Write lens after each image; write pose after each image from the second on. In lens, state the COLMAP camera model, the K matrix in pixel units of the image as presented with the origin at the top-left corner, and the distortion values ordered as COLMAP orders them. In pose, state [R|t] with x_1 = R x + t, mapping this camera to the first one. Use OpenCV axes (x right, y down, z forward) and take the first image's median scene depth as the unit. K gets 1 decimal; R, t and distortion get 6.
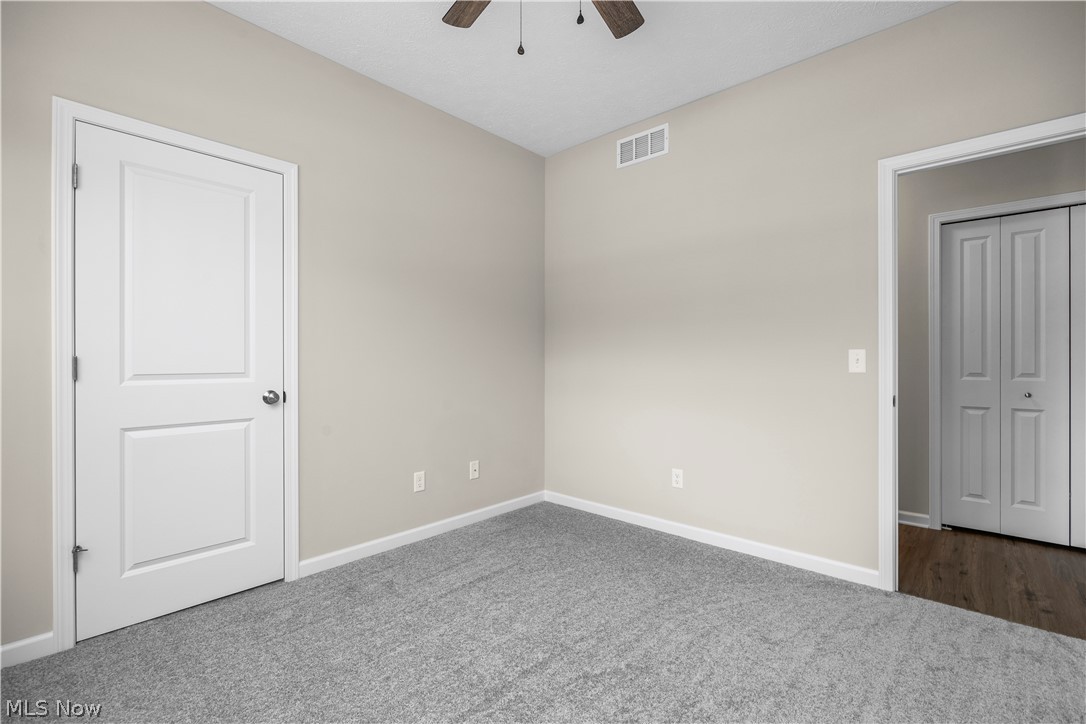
lens RADIAL K [[490.4, 0, 544.6], [0, 490.4, 364.5], [0, 0, 1]] dist [-0.001922, -0.000057]
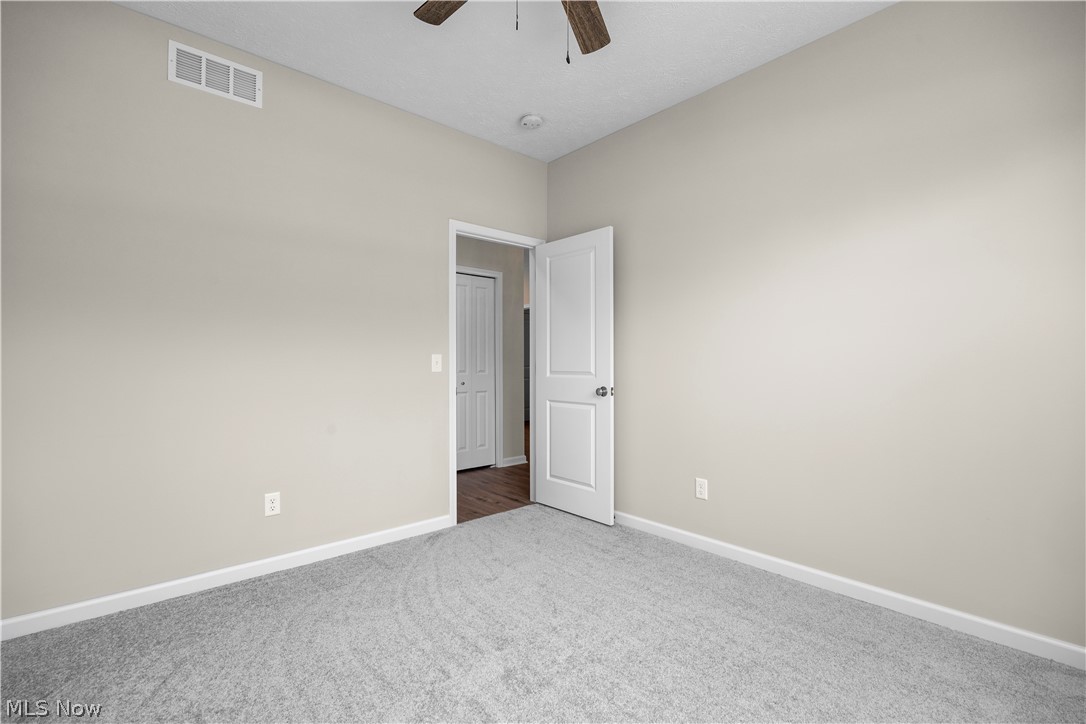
lens RADIAL K [[475.1, 0, 541.6], [0, 475.1, 365.5], [0, 0, 1]] dist [-0.014315, 0.000106]
pose [[0.103276, -0.005265, 0.994639, -0.607362], [0.010907, 0.999932, 0.004160, -0.002762], [-0.994593, 0.010419, 0.103326, 0.579527]]
